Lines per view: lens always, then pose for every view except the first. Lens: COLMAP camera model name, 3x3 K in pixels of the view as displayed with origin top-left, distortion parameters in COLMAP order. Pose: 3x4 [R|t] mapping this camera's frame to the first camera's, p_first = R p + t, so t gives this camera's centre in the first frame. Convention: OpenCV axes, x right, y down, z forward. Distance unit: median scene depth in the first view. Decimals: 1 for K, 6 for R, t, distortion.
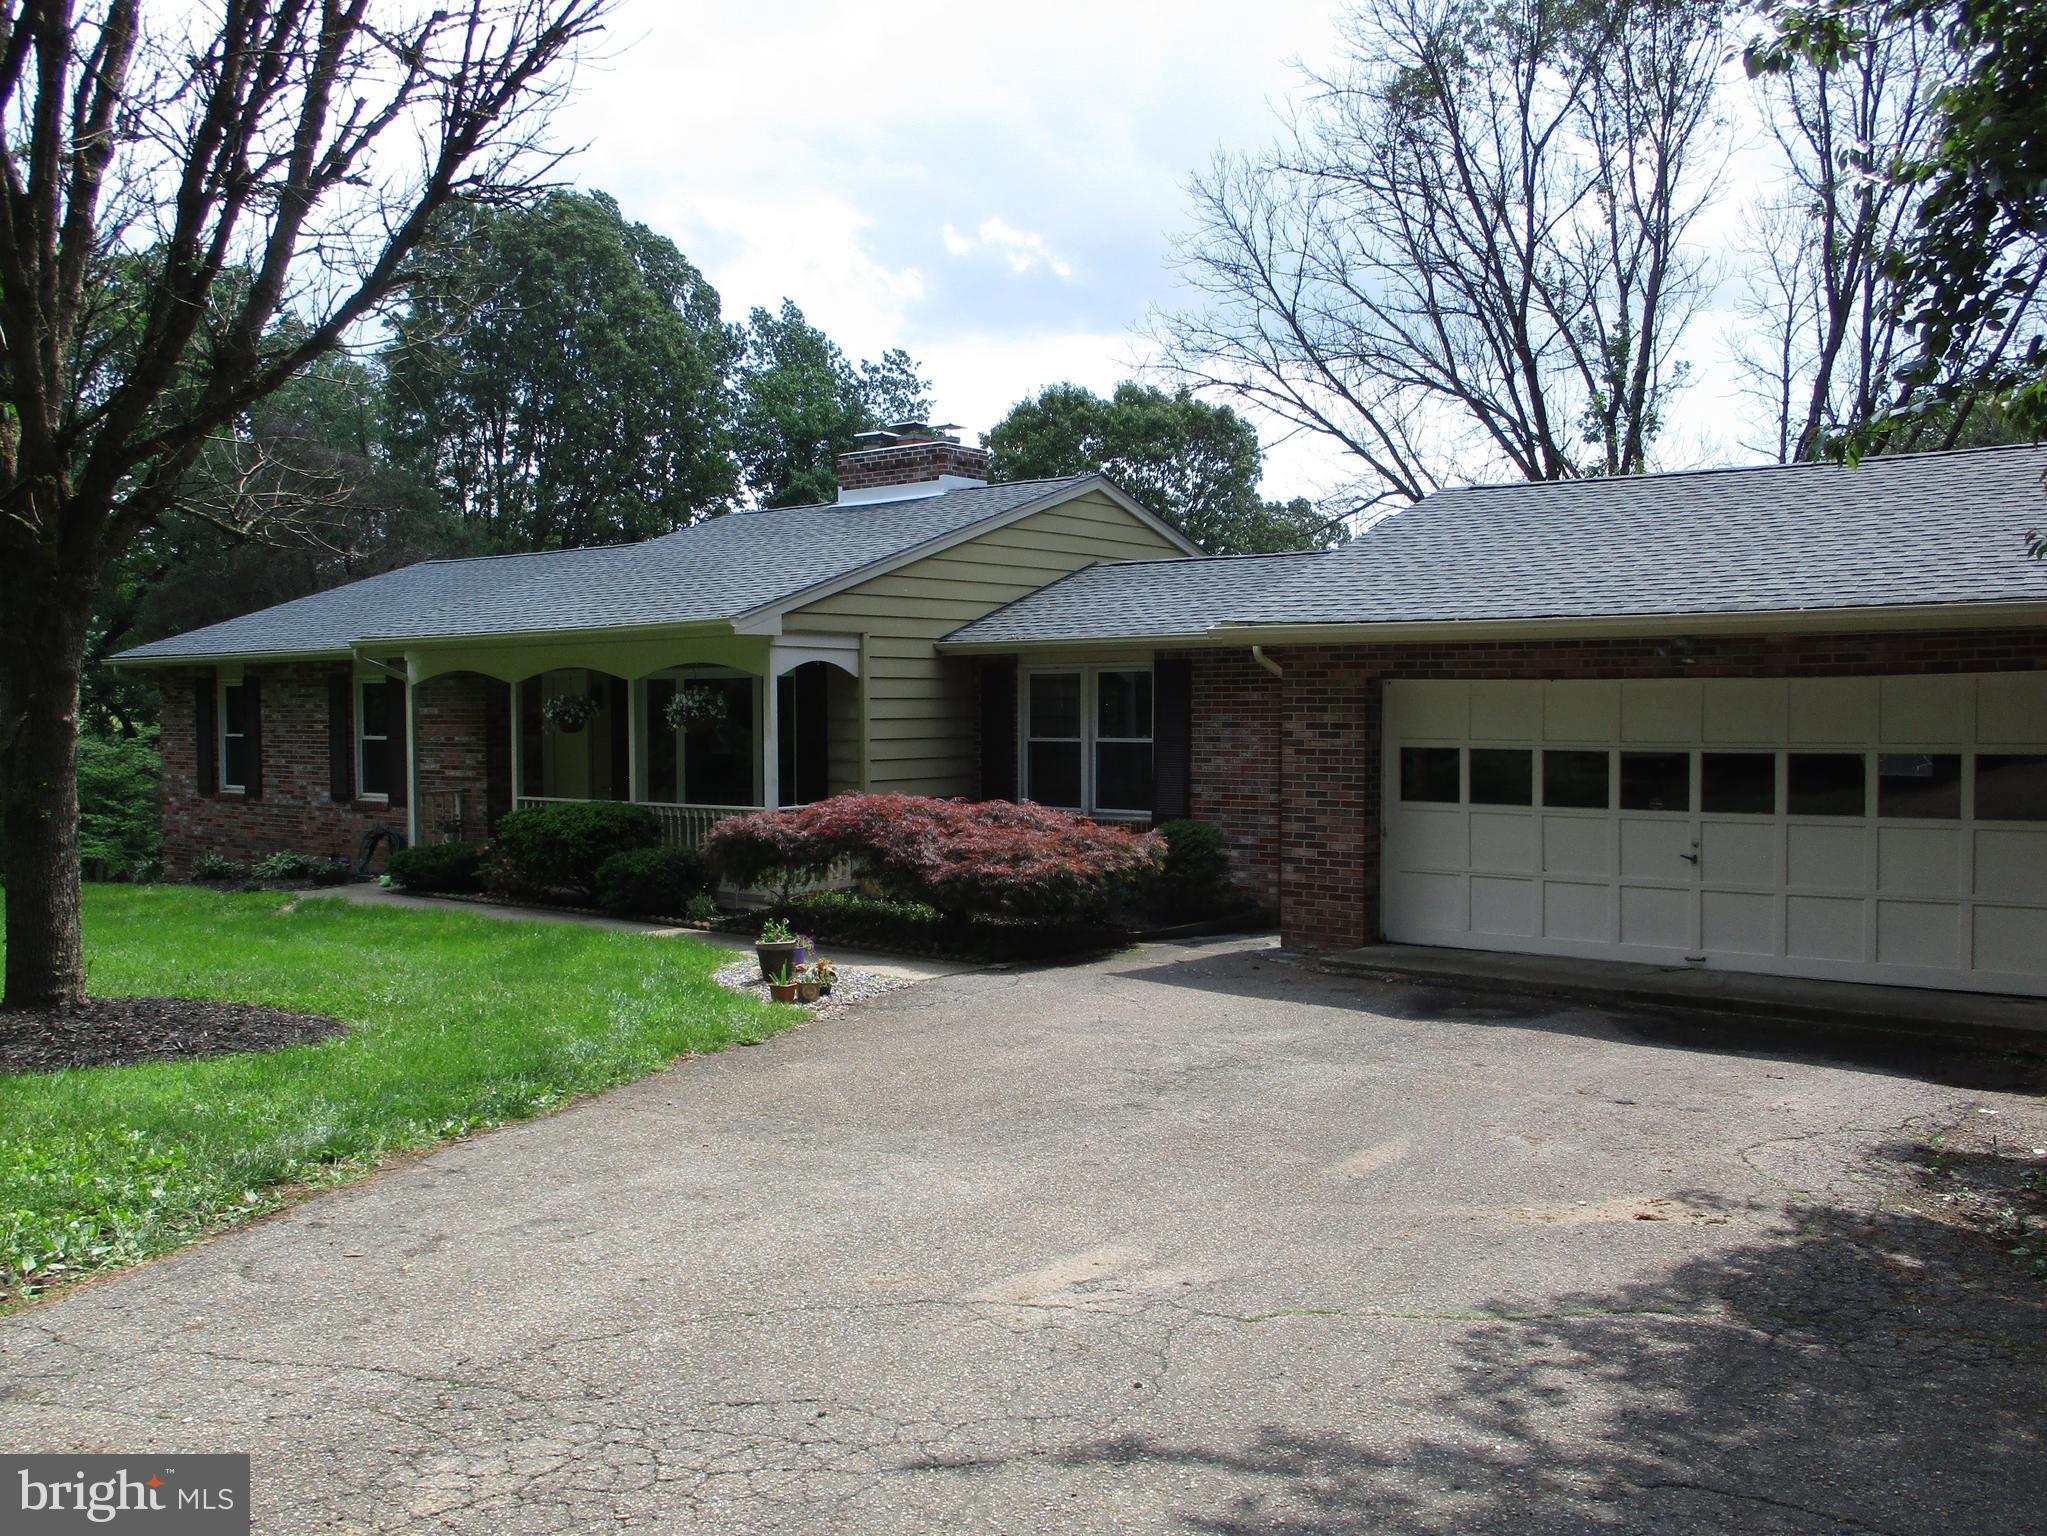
lens RADIAL K [[1717.6, 0, 1025.7], [0, 1717.6, 758.1], [0, 0, 1]] dist [-0.026352, 0.005355]
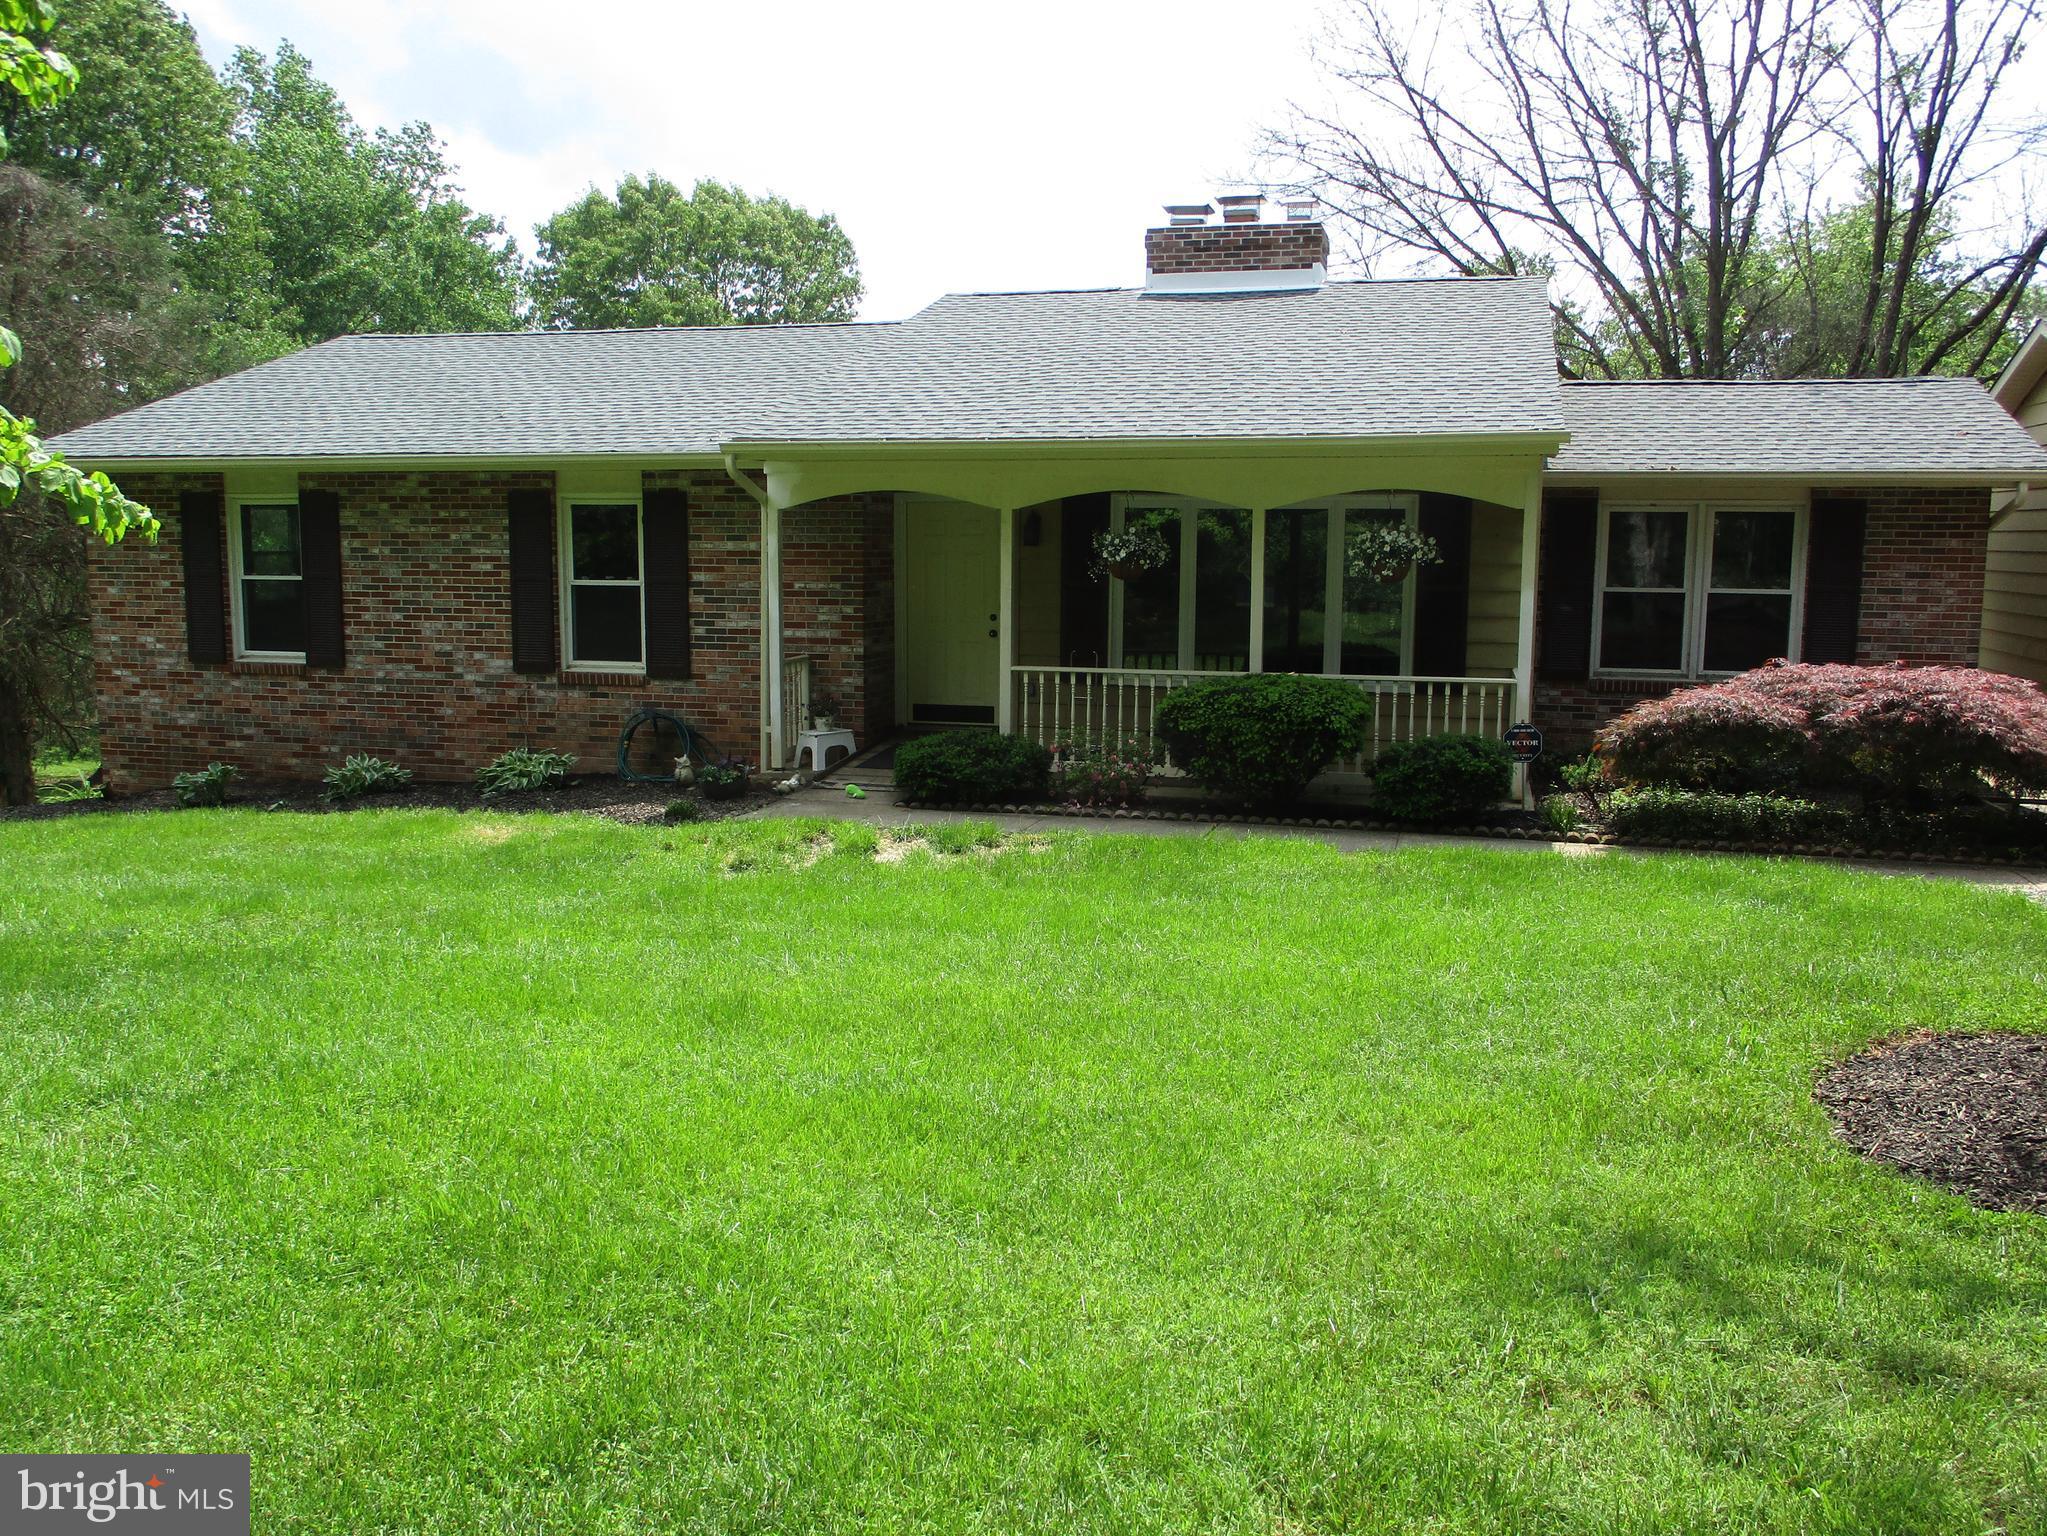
lens RADIAL K [[1717.6, 0, 1023.2], [0, 1717.6, 778.5], [0, 0, 1]] dist [-0.026352, 0.005355]
pose [[0.920811, -0.040666, 0.387884, -0.477408], [0.000063, 0.994565, 0.104121, -0.004899], [-0.390010, -0.095851, 0.915808, 0.266430]]
